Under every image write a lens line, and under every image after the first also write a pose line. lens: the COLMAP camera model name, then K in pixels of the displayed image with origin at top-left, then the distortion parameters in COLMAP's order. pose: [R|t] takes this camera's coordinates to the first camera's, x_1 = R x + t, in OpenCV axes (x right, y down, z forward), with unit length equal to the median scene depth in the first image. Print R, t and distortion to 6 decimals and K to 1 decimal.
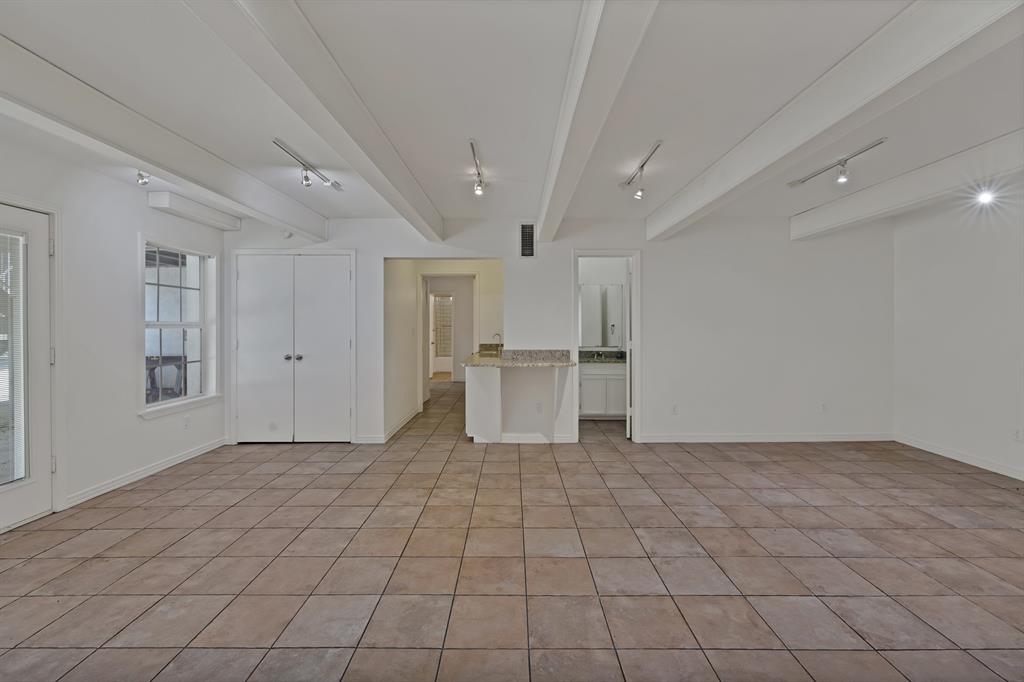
lens RADIAL K [[442.9, 0, 511.2], [0, 442.9, 331.5], [0, 0, 1]] dist [-0.000372, -0.000131]
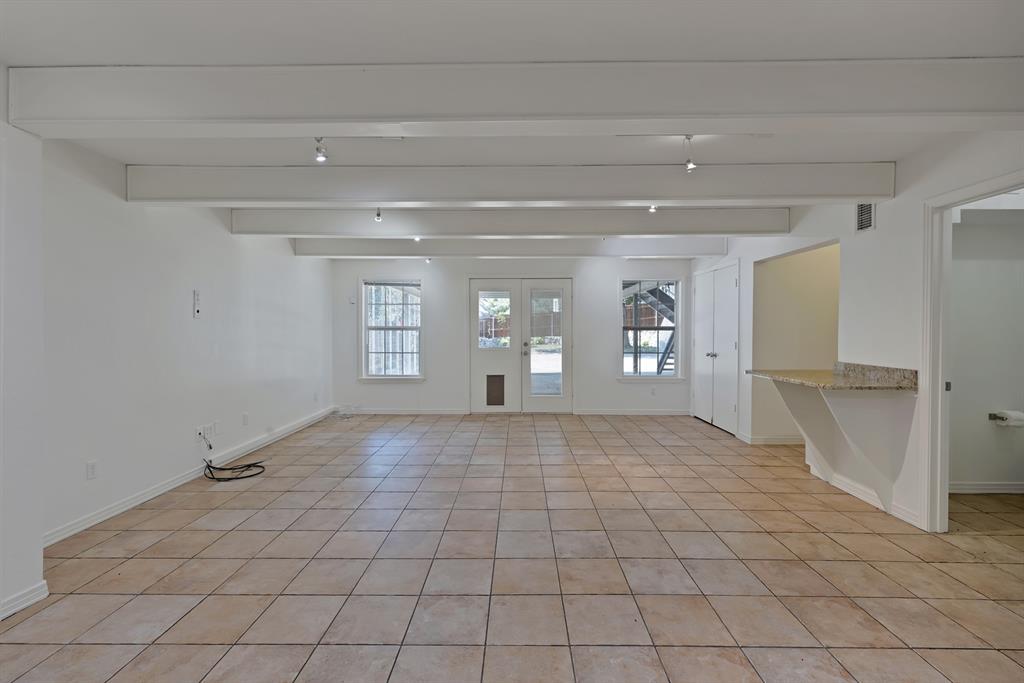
lens RADIAL K [[442.9, 0, 508.9], [0, 442.9, 333.2], [0, 0, 1]] dist [-0.000372, -0.000131]
pose [[-0.020194, 0.012625, -0.999716, 0.946614], [-0.010900, 0.999858, 0.012847, -0.013414], [0.999737, 0.011156, -0.020054, 0.585715]]
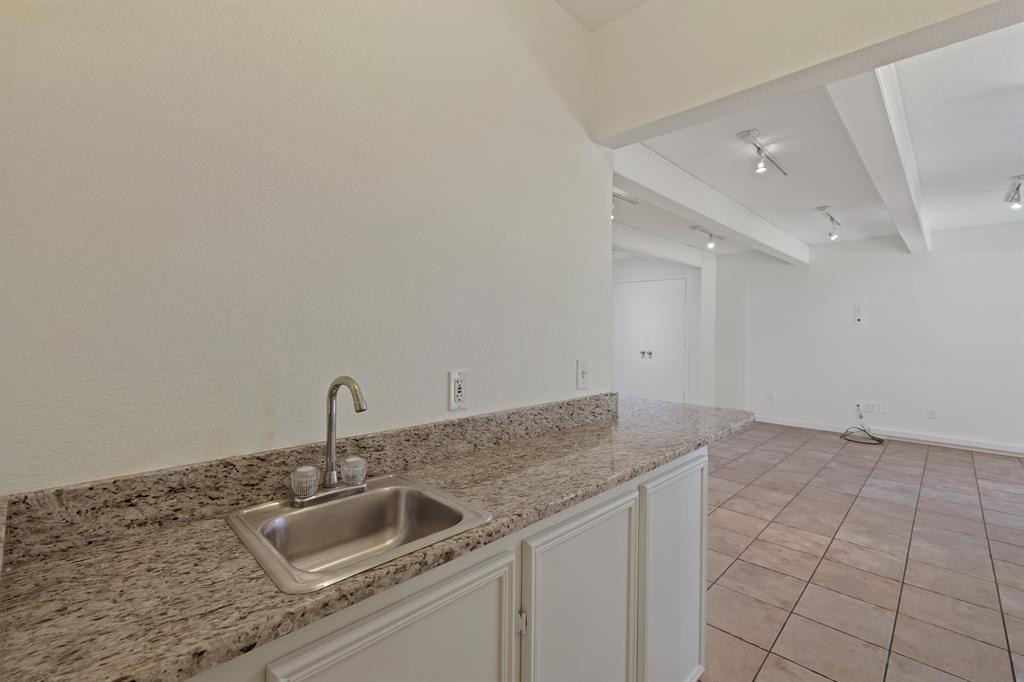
lens RADIAL K [[442.9, 0, 514.1], [0, 442.9, 340.4], [0, 0, 1]] dist [-0.000372, -0.000131]
pose [[-0.716615, -0.016410, 0.697276, -0.286495], [0.003008, 0.999641, 0.026617, -0.017554], [-0.697463, 0.021171, -0.716308, 1.704934]]
